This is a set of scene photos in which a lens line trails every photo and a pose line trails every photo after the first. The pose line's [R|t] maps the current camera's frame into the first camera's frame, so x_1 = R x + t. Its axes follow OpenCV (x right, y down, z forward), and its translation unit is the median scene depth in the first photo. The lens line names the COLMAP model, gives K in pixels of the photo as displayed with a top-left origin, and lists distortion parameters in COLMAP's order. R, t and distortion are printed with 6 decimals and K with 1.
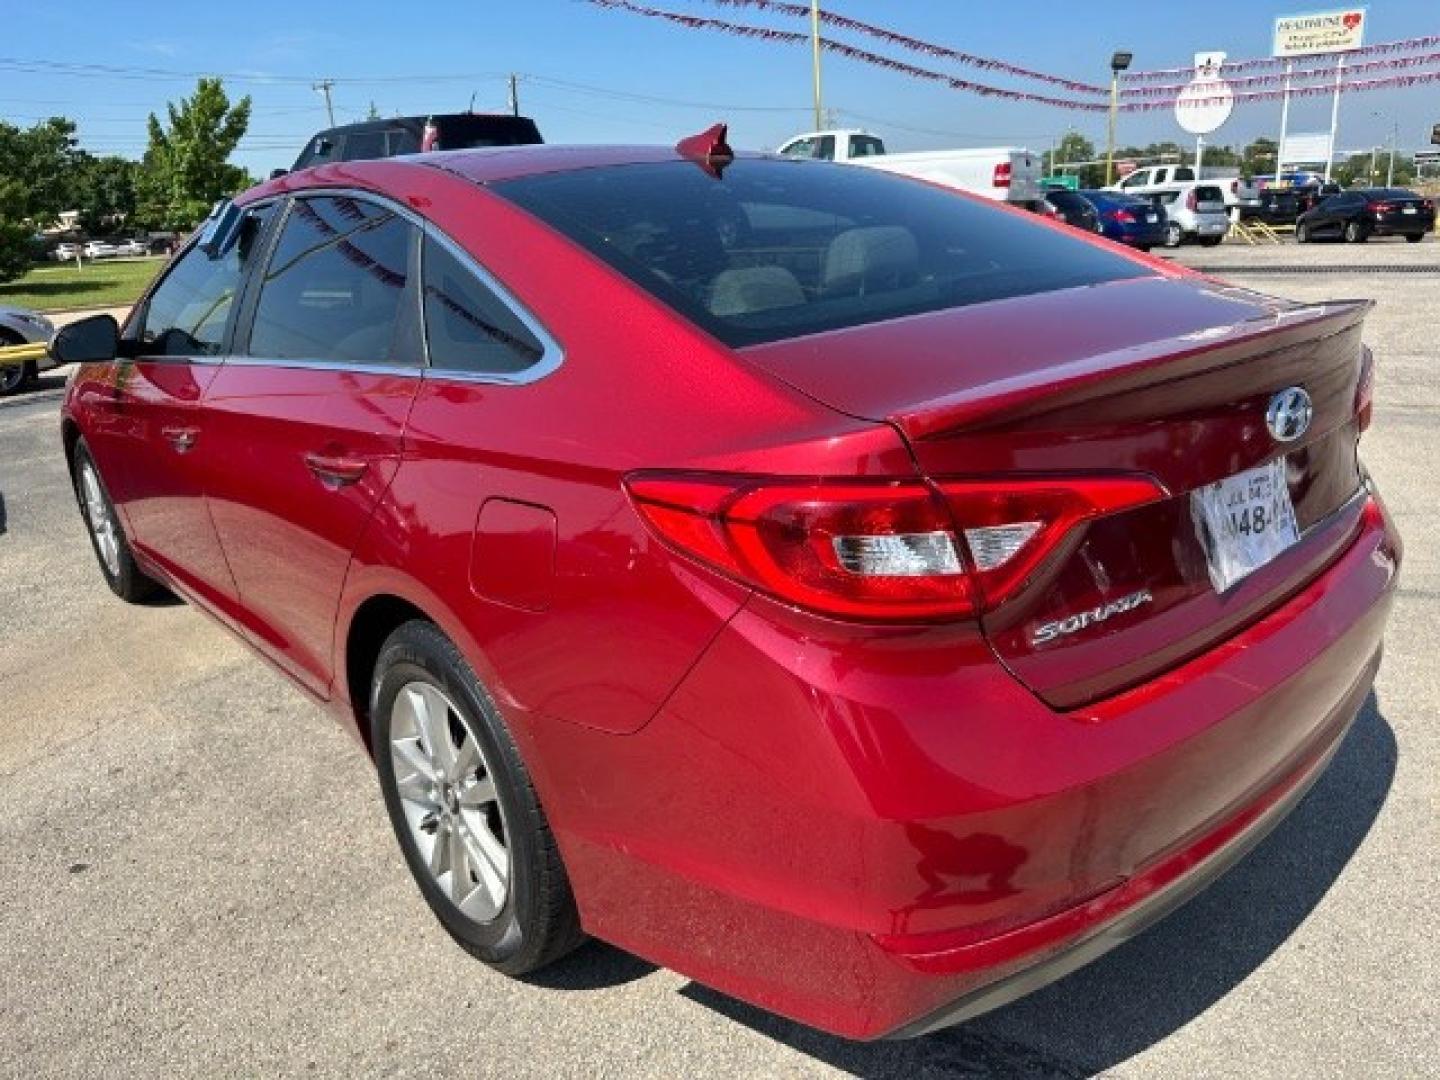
lens RADIAL K [[1062.6, 0, 713.5], [0, 1062.6, 533.4], [0, 0, 1]] dist [0.024075, 0.007608]
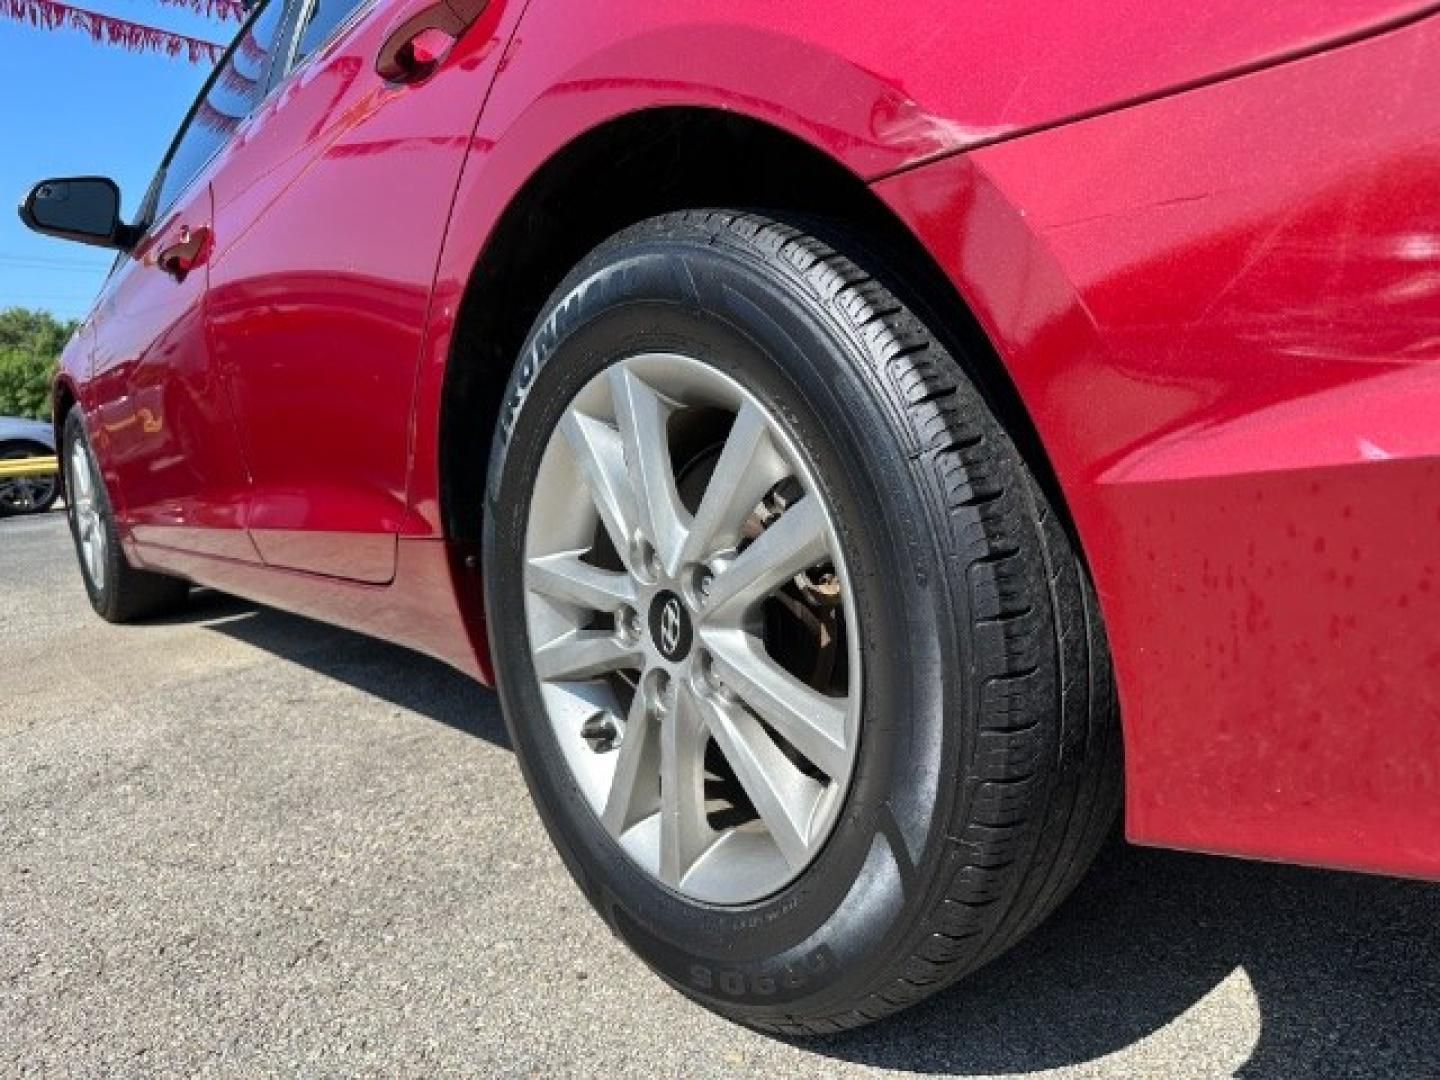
lens RADIAL K [[1062.6, 0, 724.8], [0, 1062.6, 540.6], [0, 0, 1]] dist [0.024075, 0.007608]
pose [[0.999815, 0.001987, -0.019149, -0.086437], [-0.005356, 0.984101, -0.177528, 0.118304], [0.018492, 0.177597, 0.983930, 0.217956]]
